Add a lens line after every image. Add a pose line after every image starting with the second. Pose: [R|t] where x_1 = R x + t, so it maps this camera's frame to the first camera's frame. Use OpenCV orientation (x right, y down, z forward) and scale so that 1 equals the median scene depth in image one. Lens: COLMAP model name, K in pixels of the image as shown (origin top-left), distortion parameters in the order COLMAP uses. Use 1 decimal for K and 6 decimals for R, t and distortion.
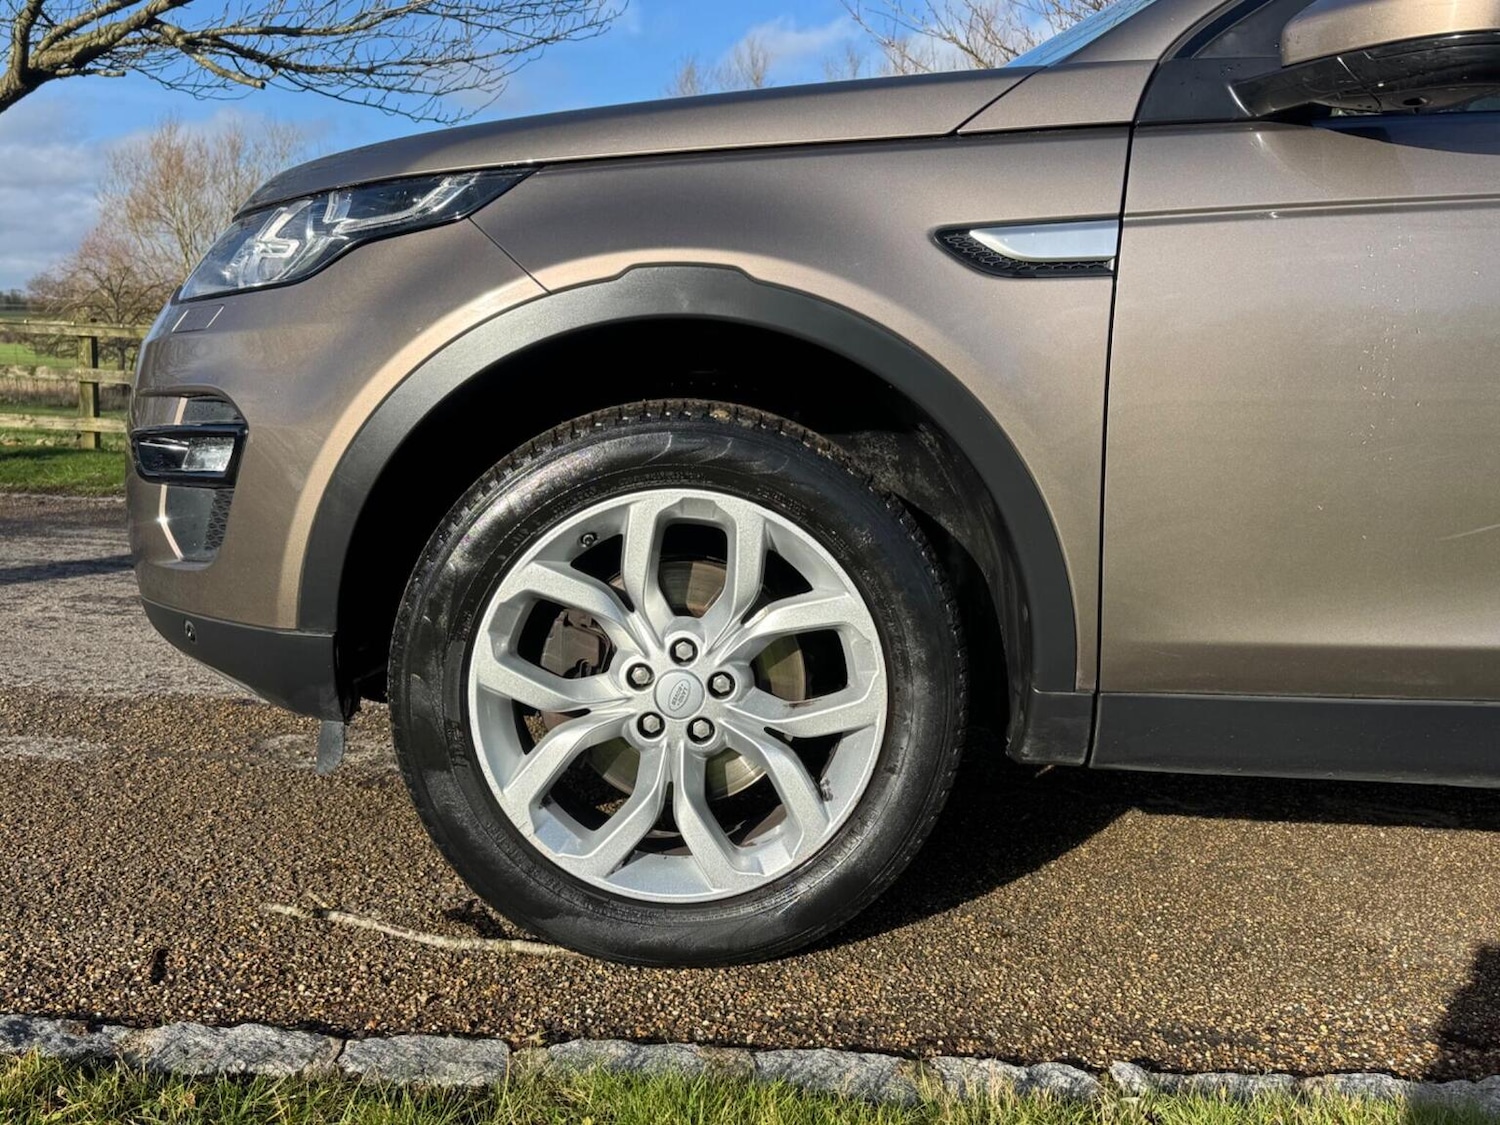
lens RADIAL K [[1448.2, 0, 747.4], [0, 1448.2, 554.4], [0, 0, 1]] dist [0.208908, -0.419450]
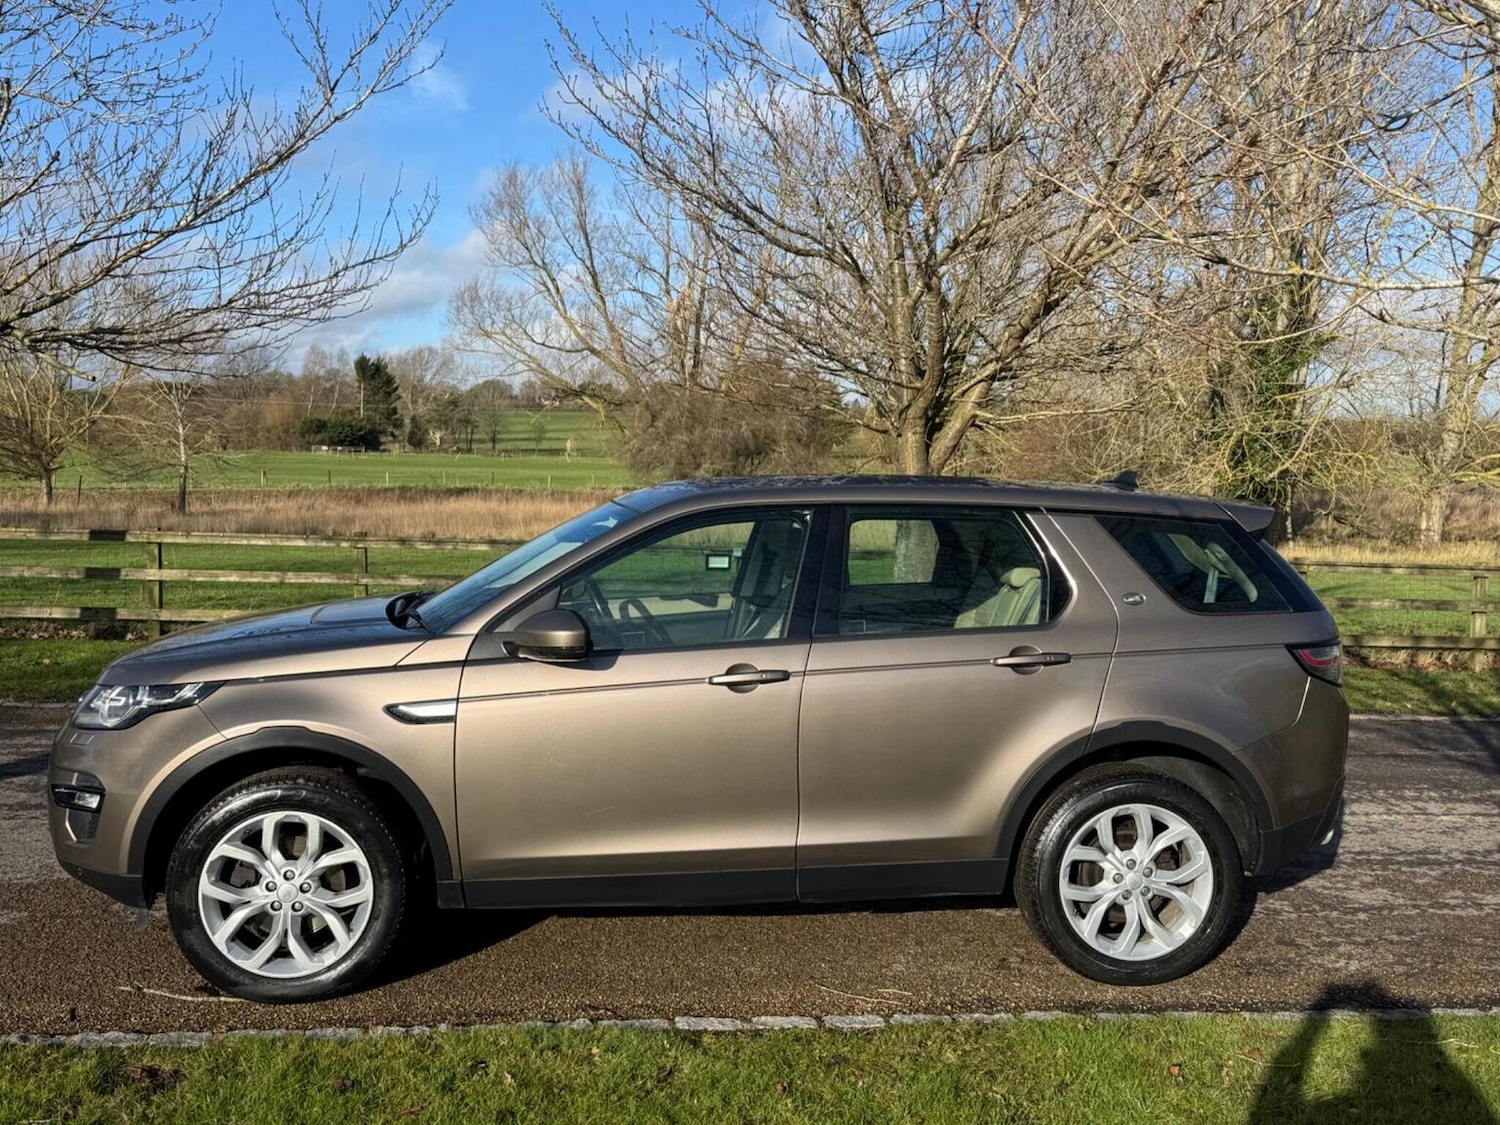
lens RADIAL K [[1457.8, 0, 750.0], [0, 1457.8, 562.5], [0, 0, 1]] dist [0.159898, -0.309924]
pose [[0.994165, -0.029864, 0.103651, 0.483912], [0.034152, 0.998622, -0.039853, -0.333100], [-0.102318, 0.043161, 0.993815, -1.588929]]
